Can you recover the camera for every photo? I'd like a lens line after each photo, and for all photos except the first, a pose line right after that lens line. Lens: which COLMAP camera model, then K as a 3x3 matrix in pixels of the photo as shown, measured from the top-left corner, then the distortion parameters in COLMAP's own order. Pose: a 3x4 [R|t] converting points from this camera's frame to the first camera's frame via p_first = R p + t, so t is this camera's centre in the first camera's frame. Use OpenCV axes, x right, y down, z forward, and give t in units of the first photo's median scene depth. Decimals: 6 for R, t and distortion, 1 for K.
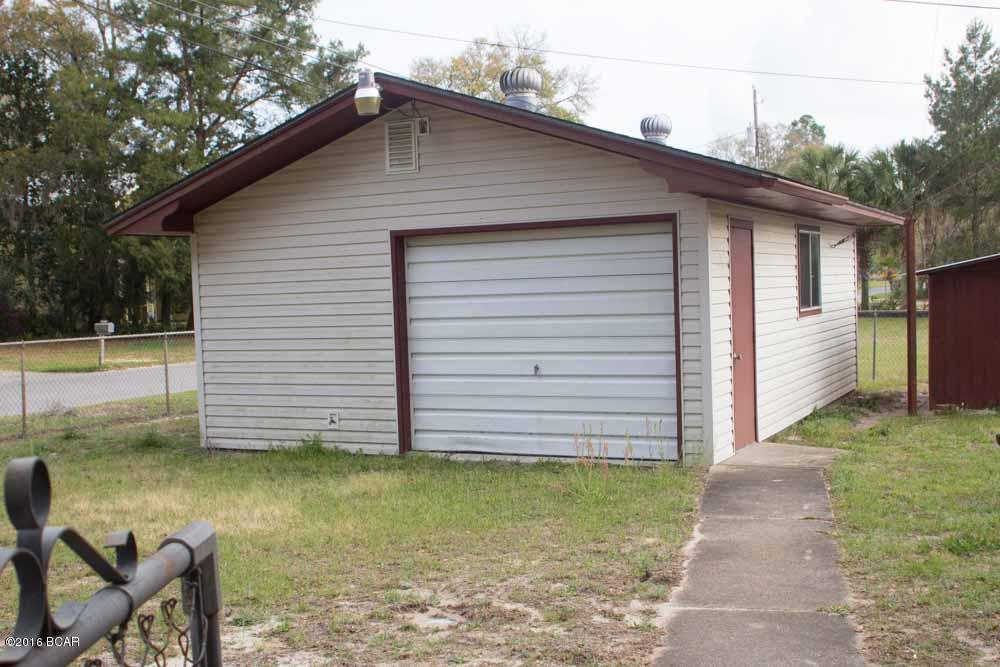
lens RADIAL K [[1202.6, 0, 500.0], [0, 1202.6, 333.5], [0, 0, 1]] dist [-0.006664, -0.368222]
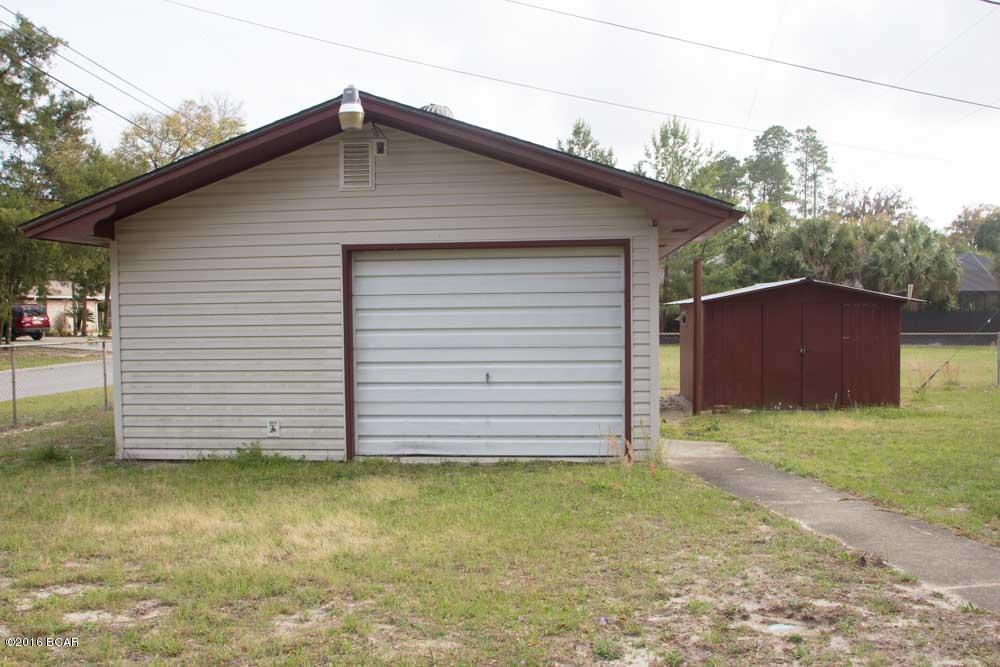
lens RADIAL K [[940.0, 0, 487.9], [0, 940.0, 337.9], [0, 0, 1]] dist [-0.110630, 0.082324]
pose [[0.925850, 0.012310, 0.377692, -0.277625], [-0.004118, 0.999739, -0.022490, 0.012868], [-0.377870, 0.019266, 0.925658, 0.202097]]
